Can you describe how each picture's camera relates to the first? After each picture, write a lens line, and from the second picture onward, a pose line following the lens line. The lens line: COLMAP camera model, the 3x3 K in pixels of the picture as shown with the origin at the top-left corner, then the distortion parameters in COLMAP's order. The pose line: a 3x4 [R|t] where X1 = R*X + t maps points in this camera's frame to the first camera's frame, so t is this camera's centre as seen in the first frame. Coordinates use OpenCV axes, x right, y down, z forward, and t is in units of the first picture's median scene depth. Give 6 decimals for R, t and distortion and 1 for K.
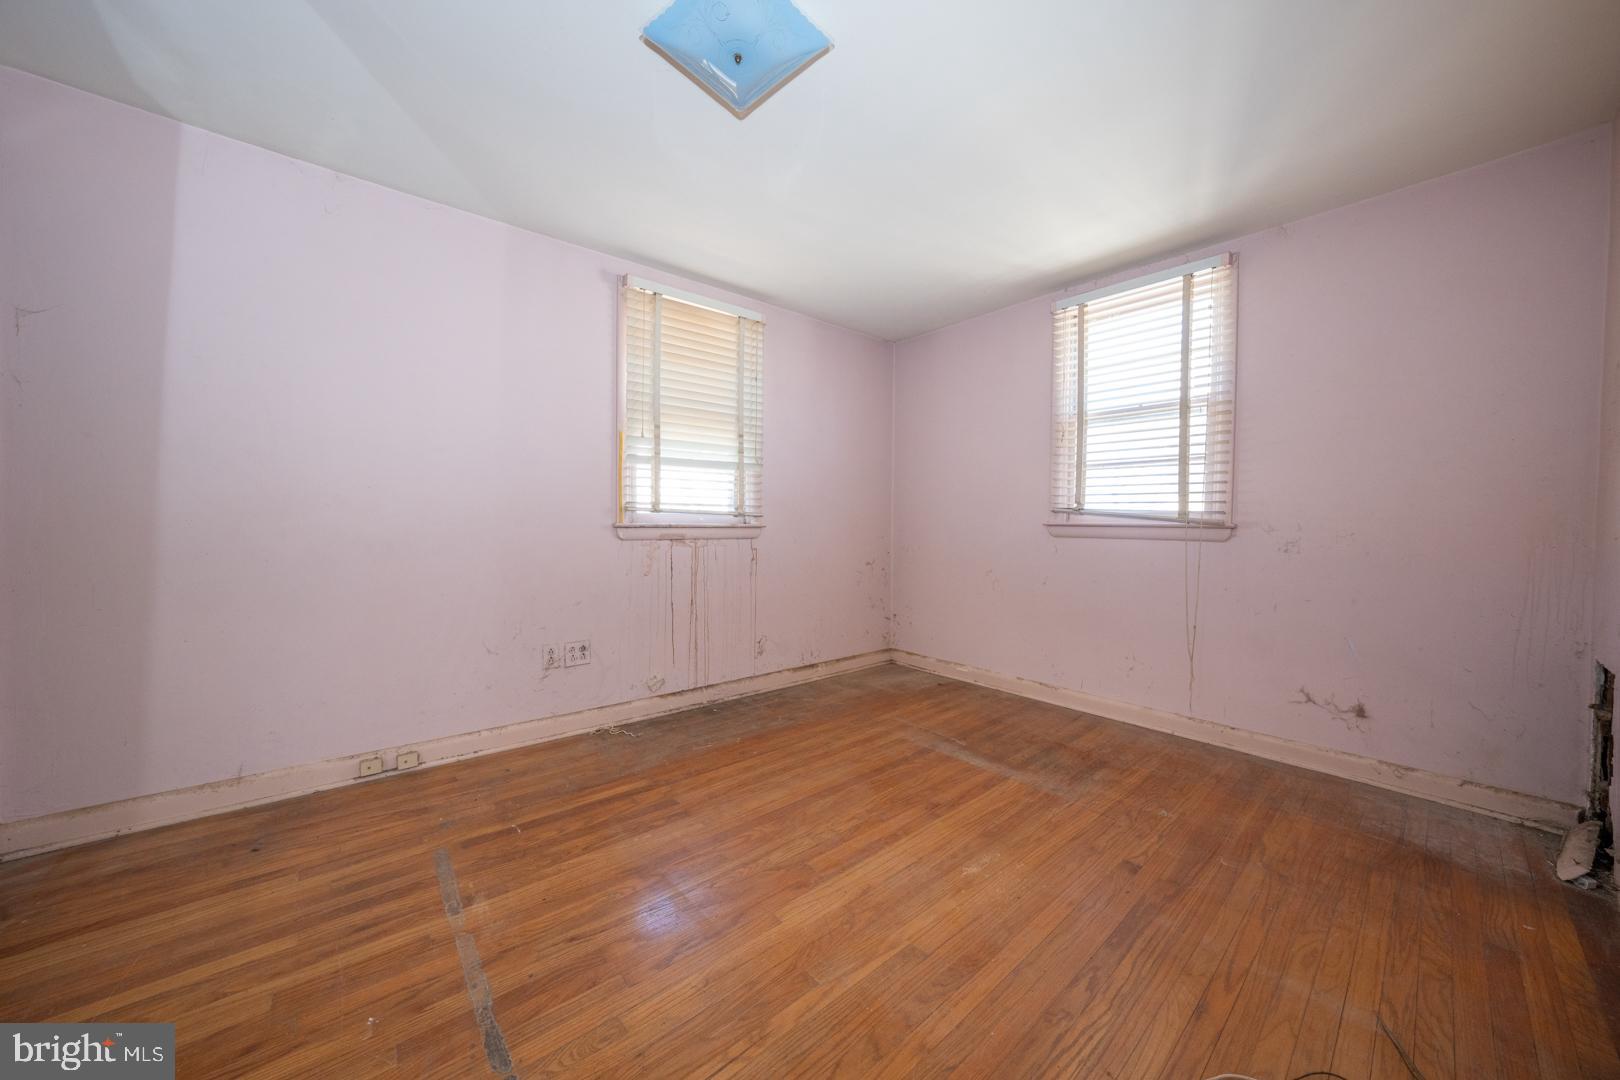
lens RADIAL K [[555.4, 0, 806.4], [0, 555.4, 534.9], [0, 0, 1]] dist [-0.020983, 0.003233]
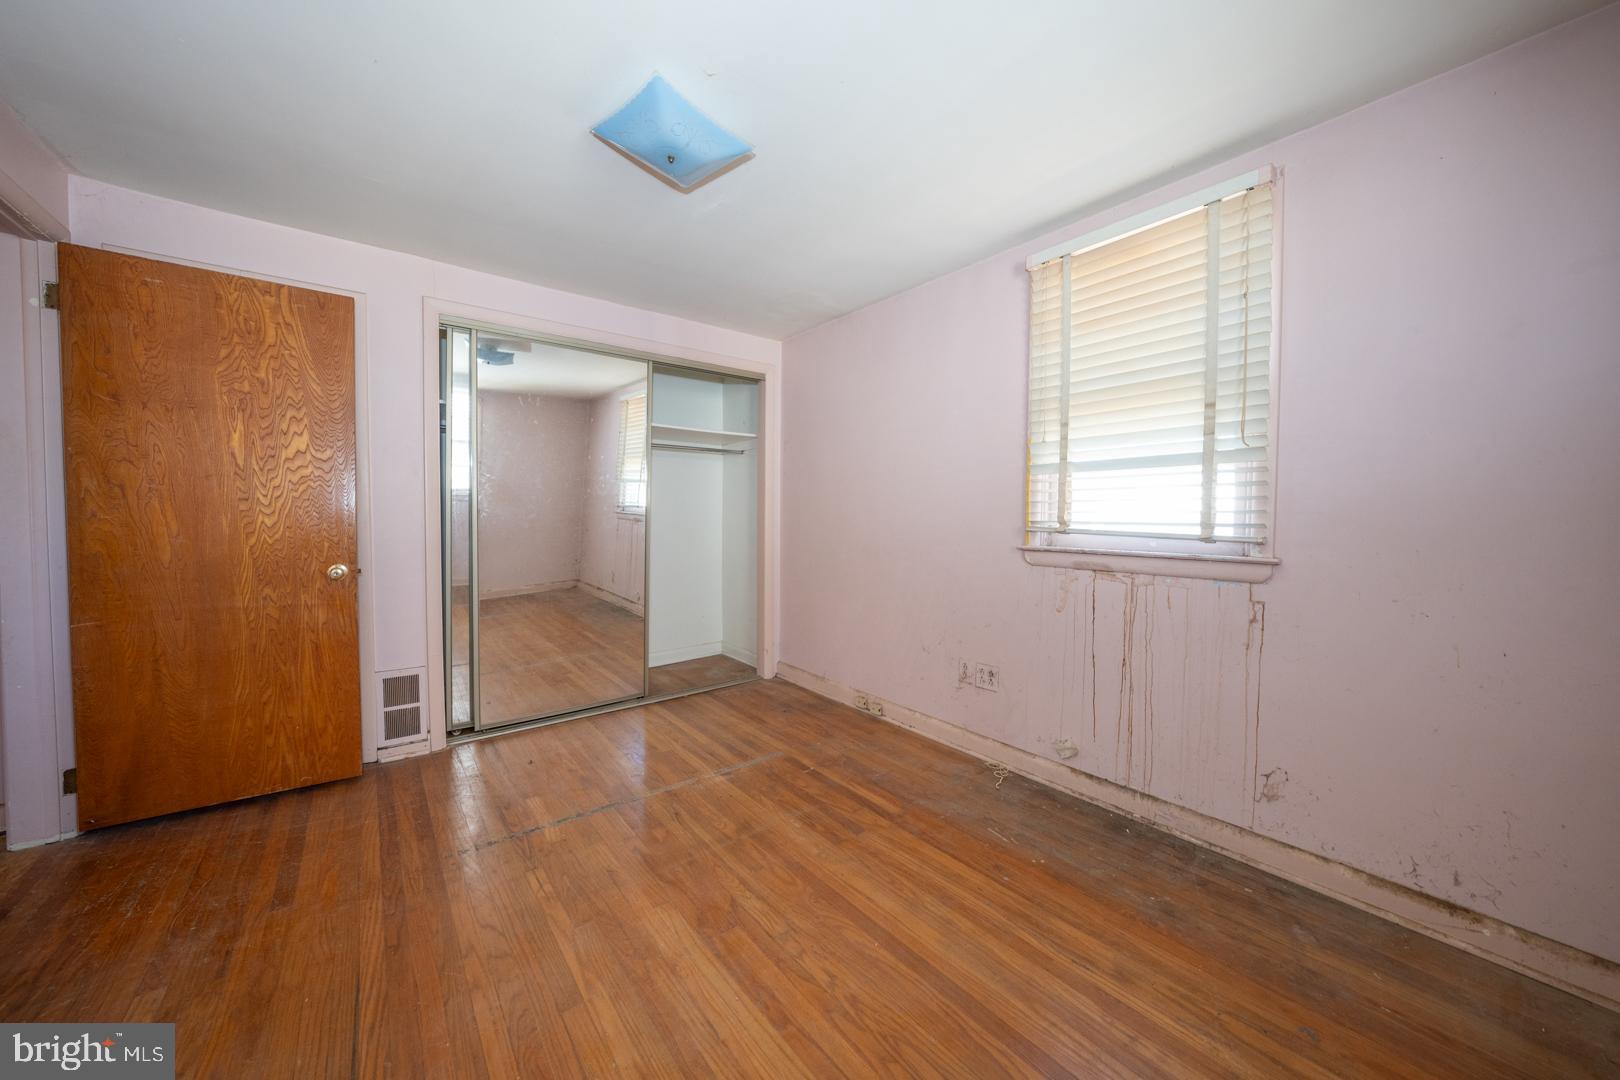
lens RADIAL K [[555.4, 0, 807.8], [0, 555.4, 533.5], [0, 0, 1]] dist [-0.020983, 0.003233]
pose [[-0.018292, 0.025132, -0.999517, 0.526563], [-0.028680, 0.999259, 0.025651, -0.050671], [0.999421, 0.029136, -0.017558, 0.653448]]
